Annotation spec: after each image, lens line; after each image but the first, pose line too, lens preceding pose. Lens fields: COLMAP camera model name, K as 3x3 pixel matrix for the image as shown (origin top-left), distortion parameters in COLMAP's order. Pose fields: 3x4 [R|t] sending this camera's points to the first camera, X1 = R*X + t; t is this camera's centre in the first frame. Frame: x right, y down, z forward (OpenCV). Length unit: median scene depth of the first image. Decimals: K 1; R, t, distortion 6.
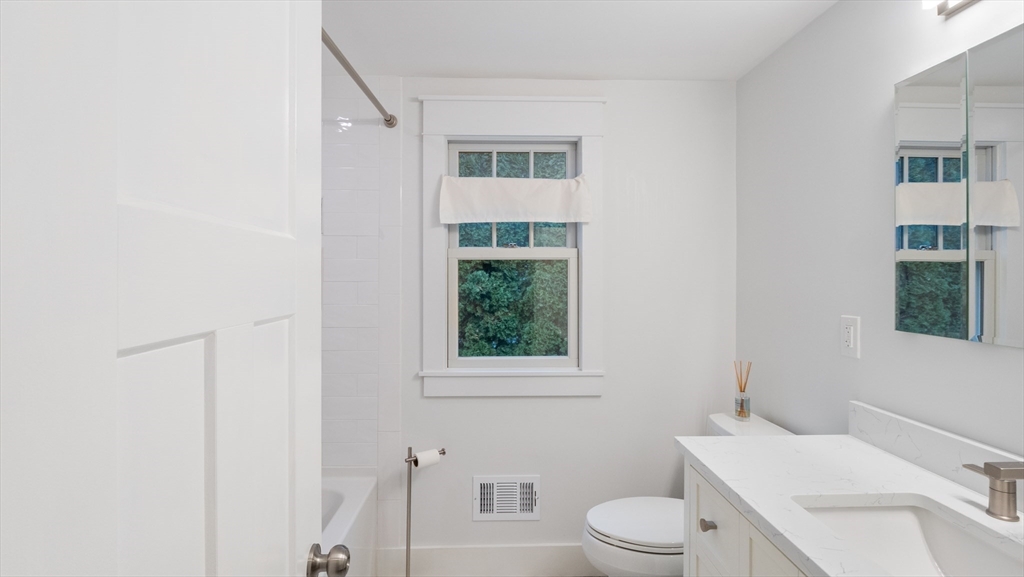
lens RADIAL K [[510.2, 0, 510.4], [0, 510.2, 277.8], [0, 0, 1]] dist [0.001401, -0.001105]
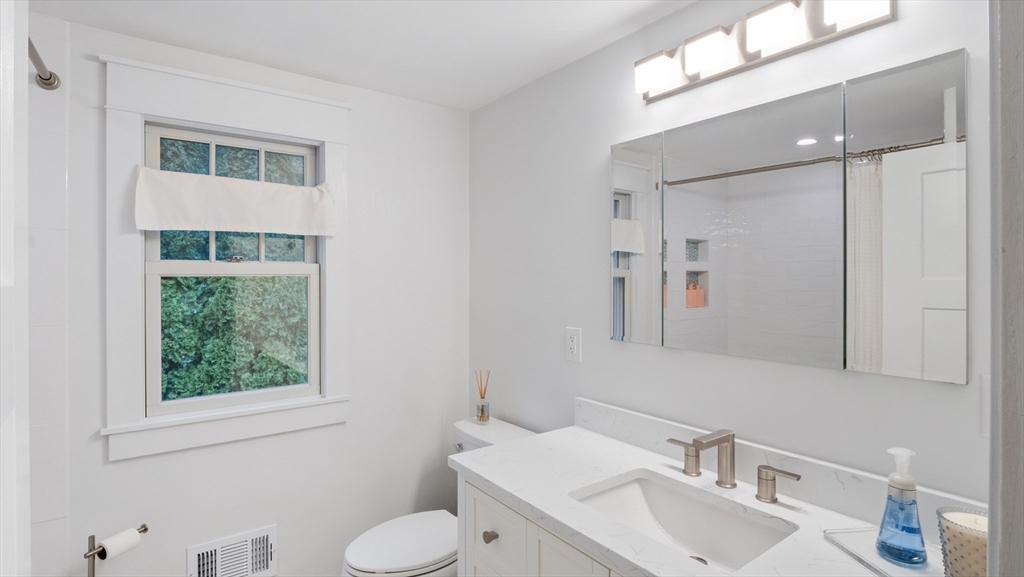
lens RADIAL K [[504.4, 0, 505.0], [0, 504.4, 281.3], [0, 0, 1]] dist [-0.001710, -0.006773]
pose [[0.822777, -0.005987, 0.568333, -0.108331], [0.003832, 0.999980, 0.004988, -0.030396], [-0.568352, -0.001926, 0.822783, 0.072759]]
